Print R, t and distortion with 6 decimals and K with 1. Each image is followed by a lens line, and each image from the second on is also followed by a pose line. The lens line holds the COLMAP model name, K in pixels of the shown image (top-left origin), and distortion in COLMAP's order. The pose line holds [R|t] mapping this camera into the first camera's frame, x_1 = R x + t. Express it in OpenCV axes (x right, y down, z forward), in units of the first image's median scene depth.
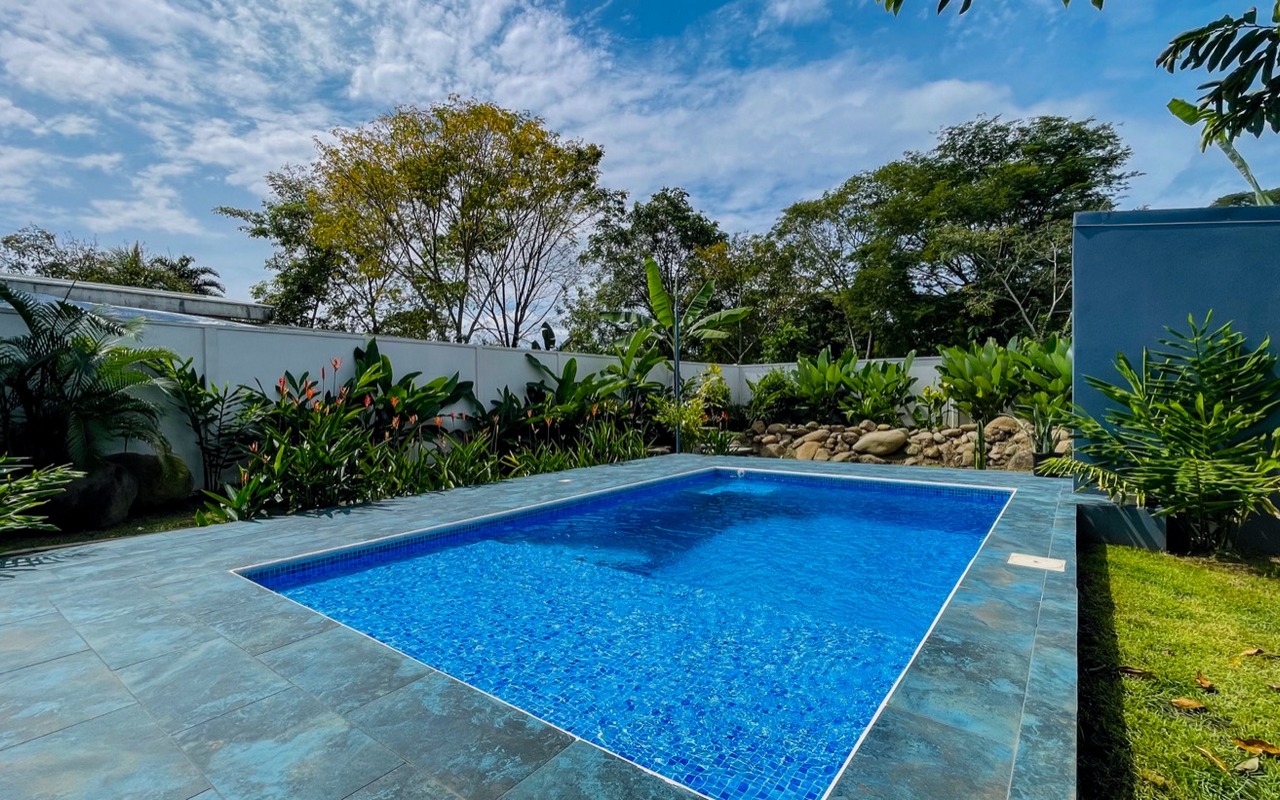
lens RADIAL K [[576.4, 0, 640.0], [0, 576.4, 400.0], [0, 0, 1]] dist [-0.001580, 0.000720]
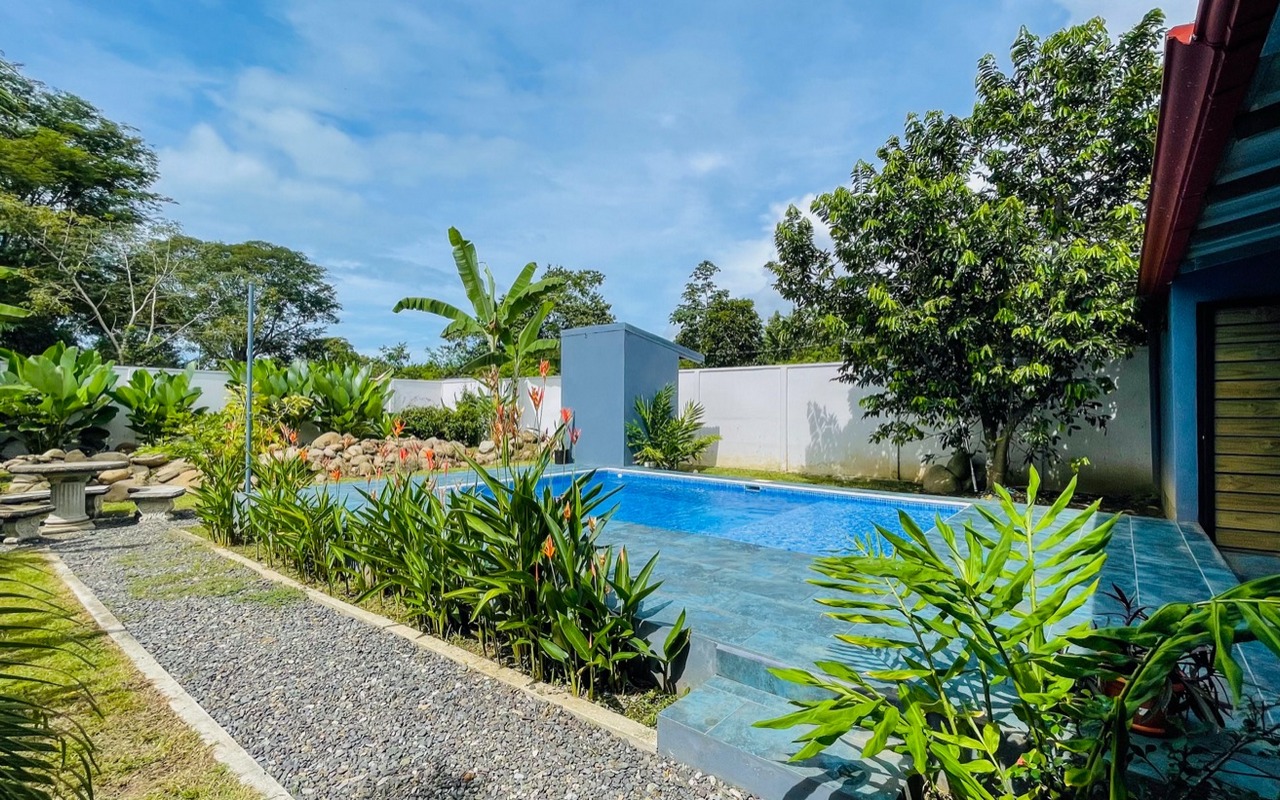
lens RADIAL K [[576.4, 0, 640.0], [0, 576.4, 400.0], [0, 0, 1]] dist [-0.001580, 0.000720]
pose [[0.047854, 0.027598, 0.998473, -0.135365], [-0.000031, 0.999618, -0.027628, -0.001028], [-0.998854, 0.001291, 0.047836, 0.097431]]
